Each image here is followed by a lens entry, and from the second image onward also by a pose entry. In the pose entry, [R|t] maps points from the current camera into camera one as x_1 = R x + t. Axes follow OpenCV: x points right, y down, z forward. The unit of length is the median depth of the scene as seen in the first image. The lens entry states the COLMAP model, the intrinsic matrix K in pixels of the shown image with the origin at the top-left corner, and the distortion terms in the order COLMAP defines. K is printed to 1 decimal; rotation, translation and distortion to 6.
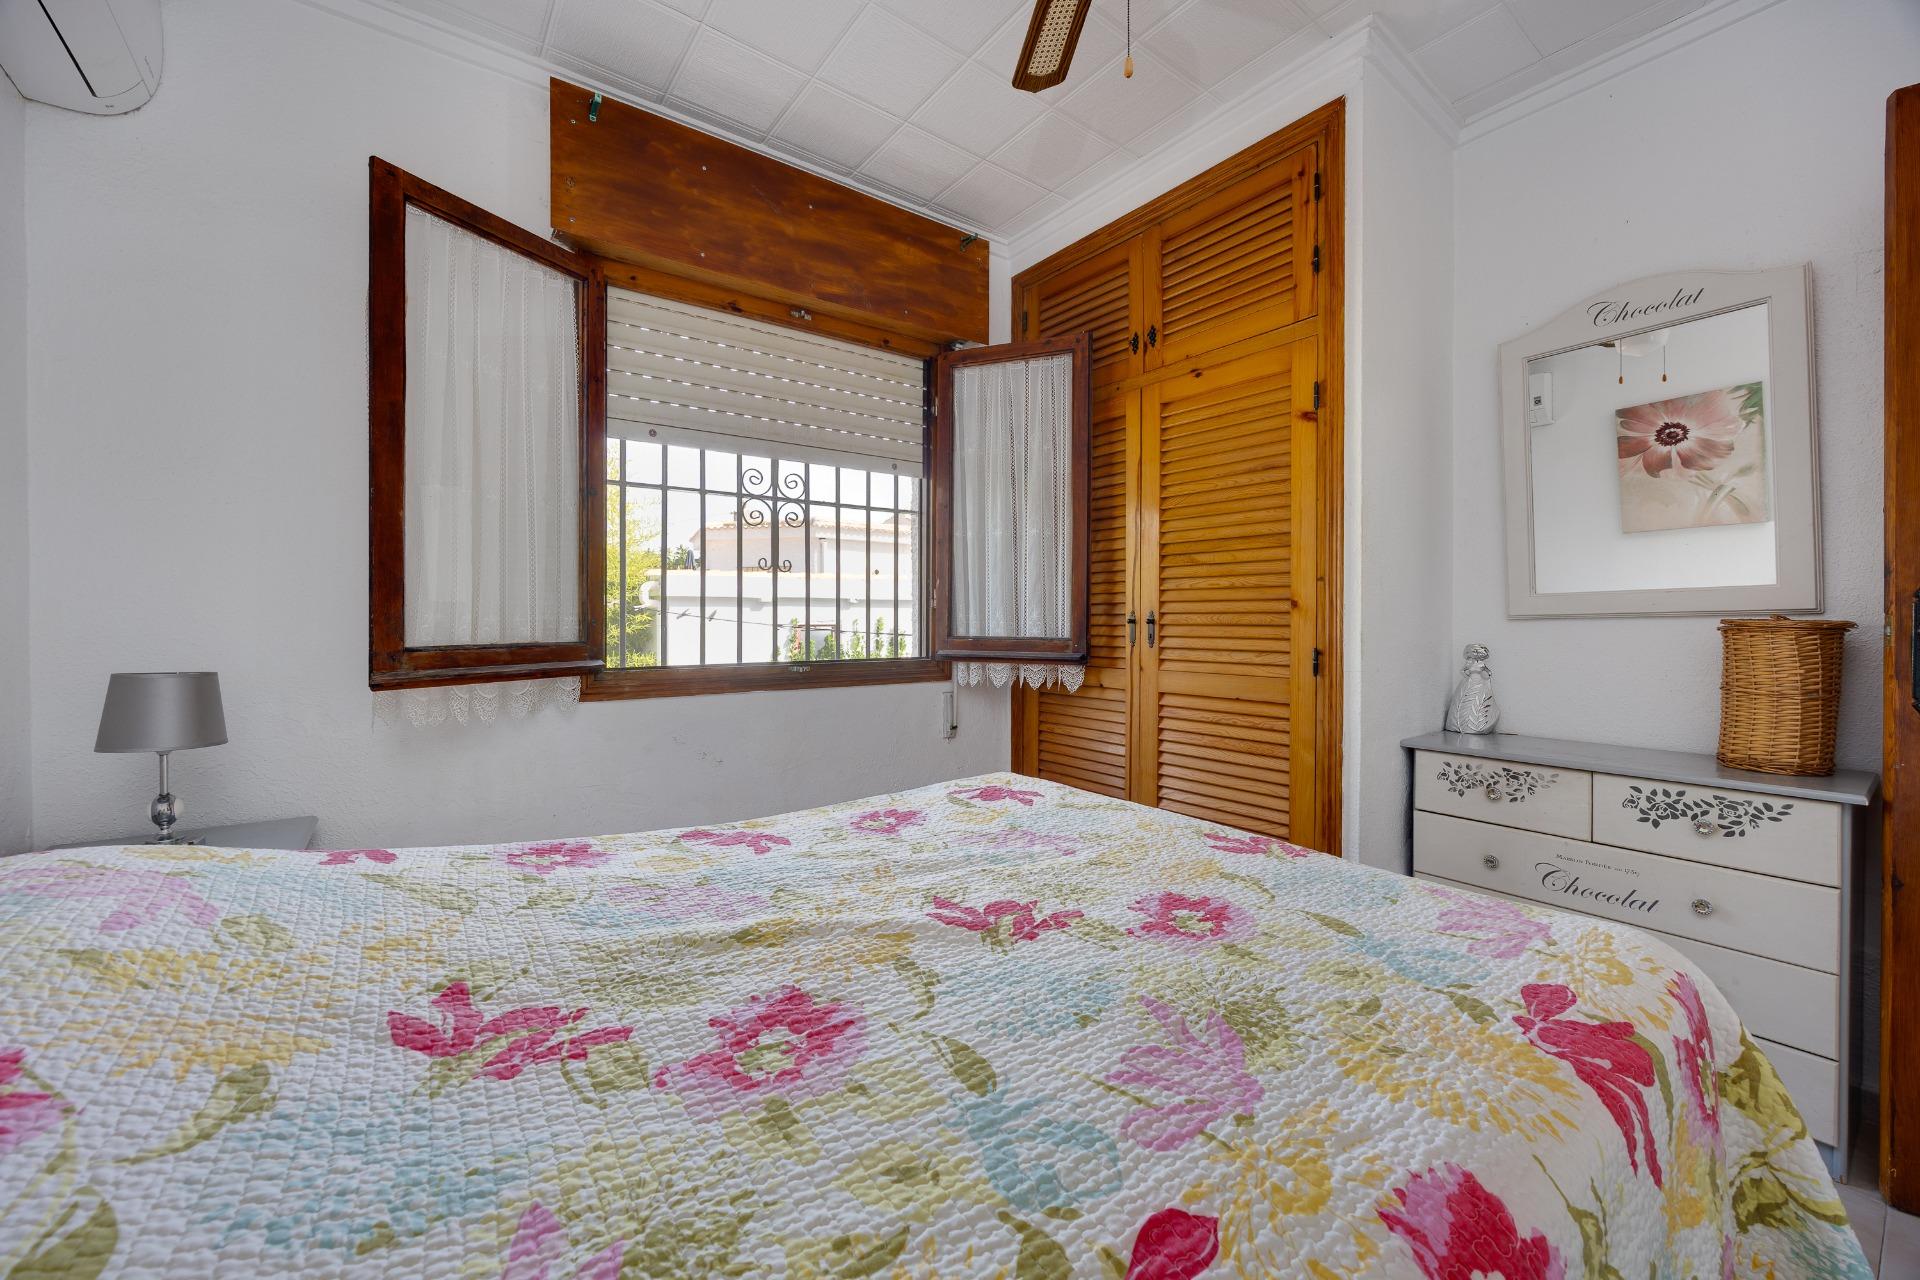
lens RADIAL K [[745.7, 0, 940.0], [0, 745.7, 625.1], [0, 0, 1]] dist [-0.001385, -0.000001]
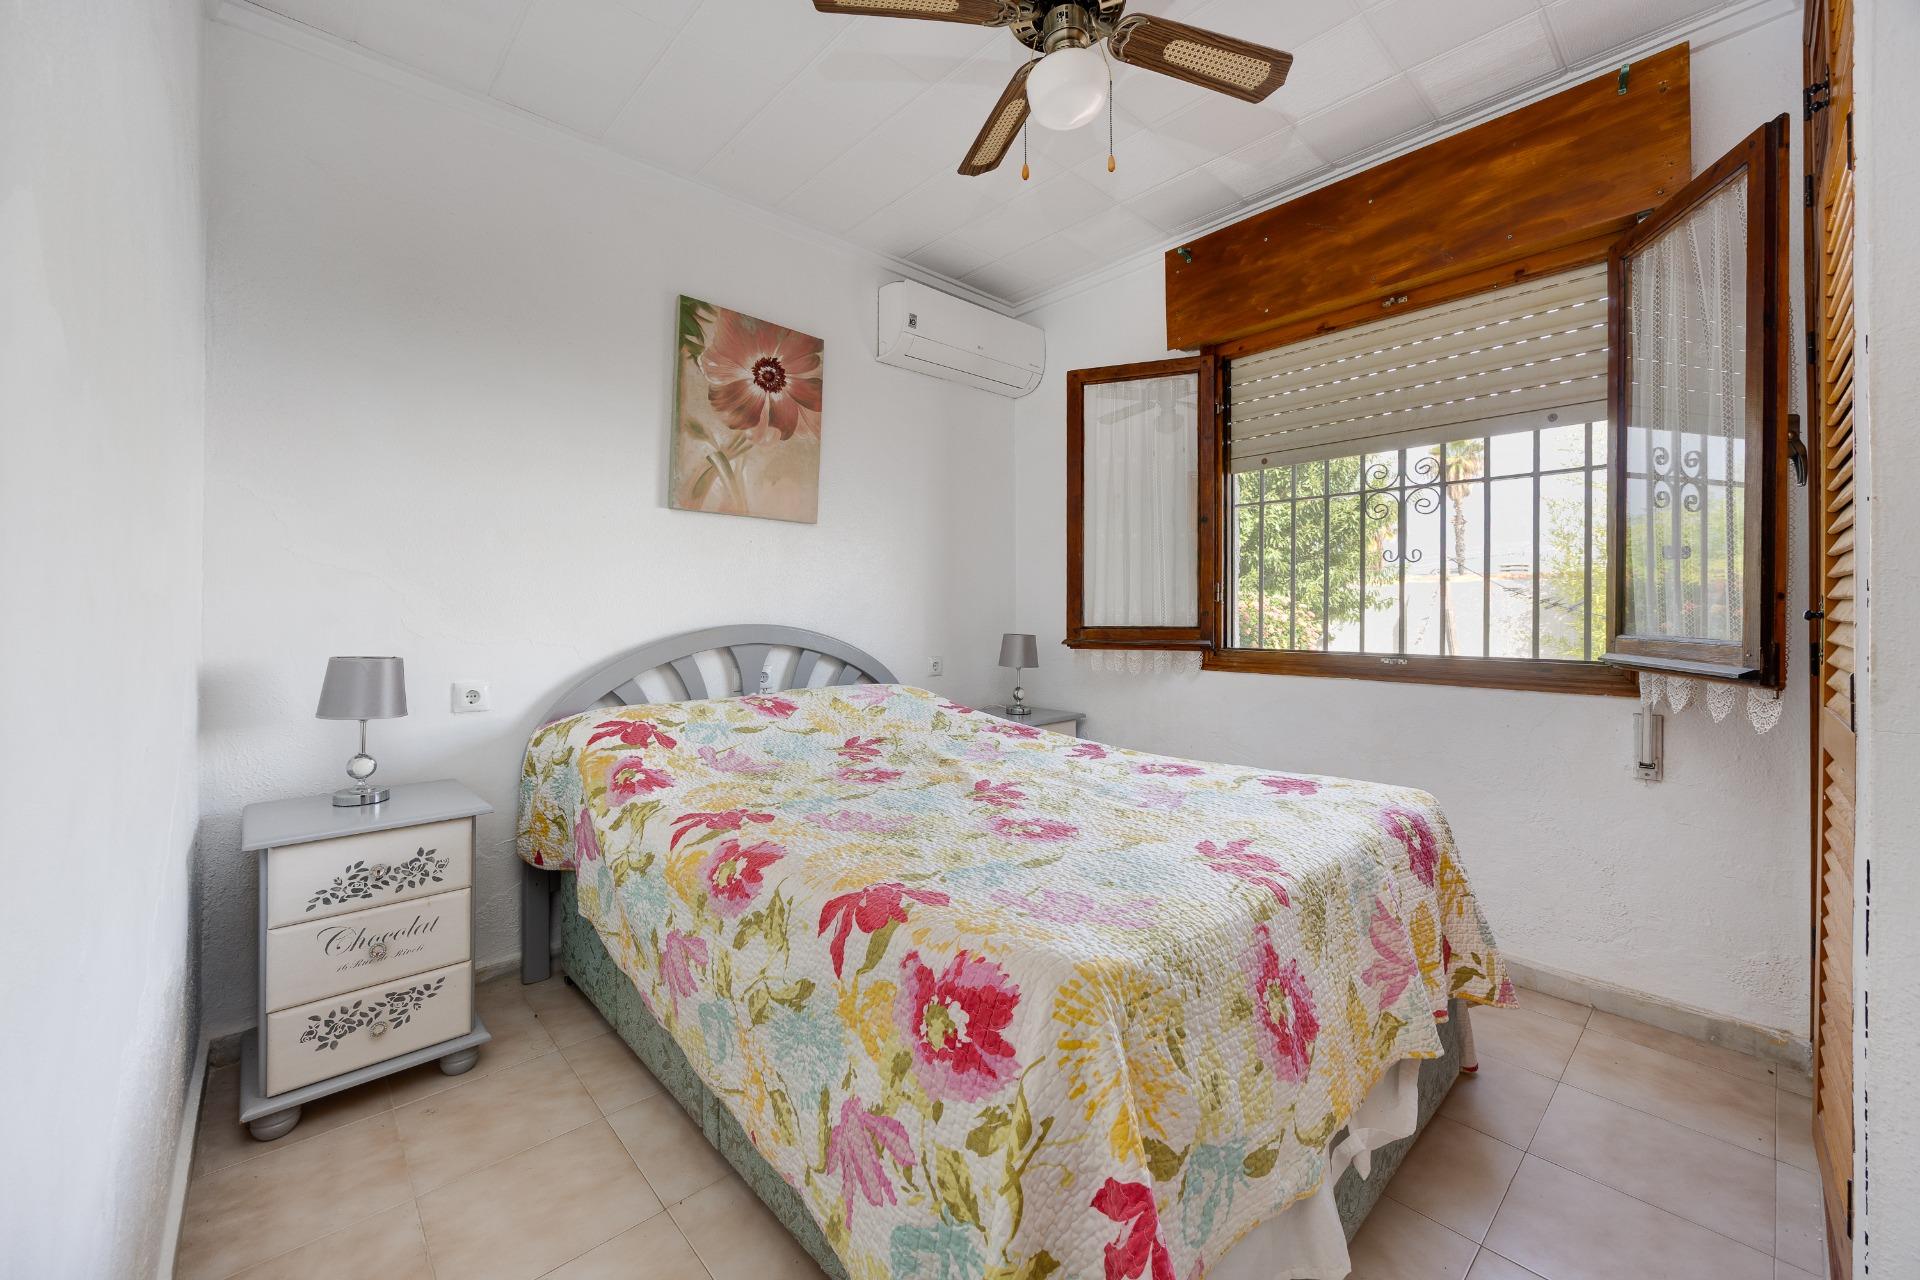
lens RADIAL K [[745.7, 0, 940.0], [0, 745.7, 625.1], [0, 0, 1]] dist [-0.001385, -0.000001]
pose [[0.110715, 0.020465, -0.993642, 0.934049], [-0.004867, 0.999787, 0.020049, -0.007814], [0.993840, 0.002616, 0.110791, 0.378178]]
